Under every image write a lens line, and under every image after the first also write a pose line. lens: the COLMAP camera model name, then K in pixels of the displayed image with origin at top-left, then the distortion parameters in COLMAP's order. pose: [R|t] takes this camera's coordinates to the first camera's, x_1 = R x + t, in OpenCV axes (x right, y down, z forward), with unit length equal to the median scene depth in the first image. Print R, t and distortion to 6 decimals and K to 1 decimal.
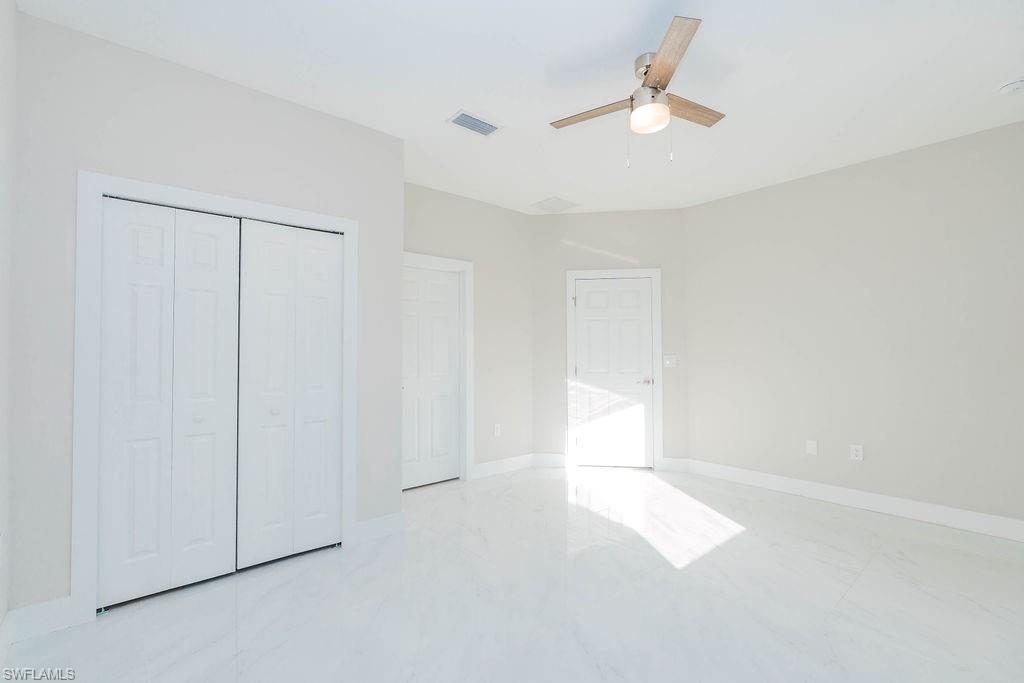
lens RADIAL K [[456.3, 0, 511.4], [0, 456.3, 336.5], [0, 0, 1]] dist [0.000209, 0.000103]
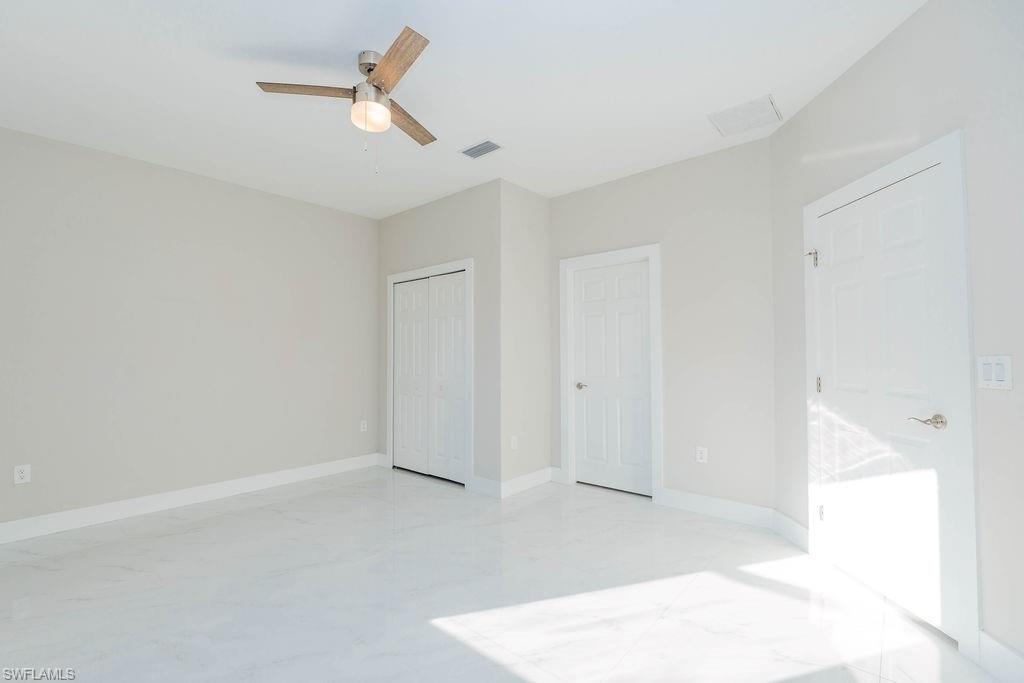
lens RADIAL K [[454.9, 0, 510.7], [0, 454.9, 342.6], [0, 0, 1]] dist [-0.001511, 0.000434]
pose [[0.159129, -0.023706, -0.986973, 0.628704], [0.033593, 0.999263, -0.018585, 0.022288], [0.986686, -0.030198, 0.159808, 0.550034]]
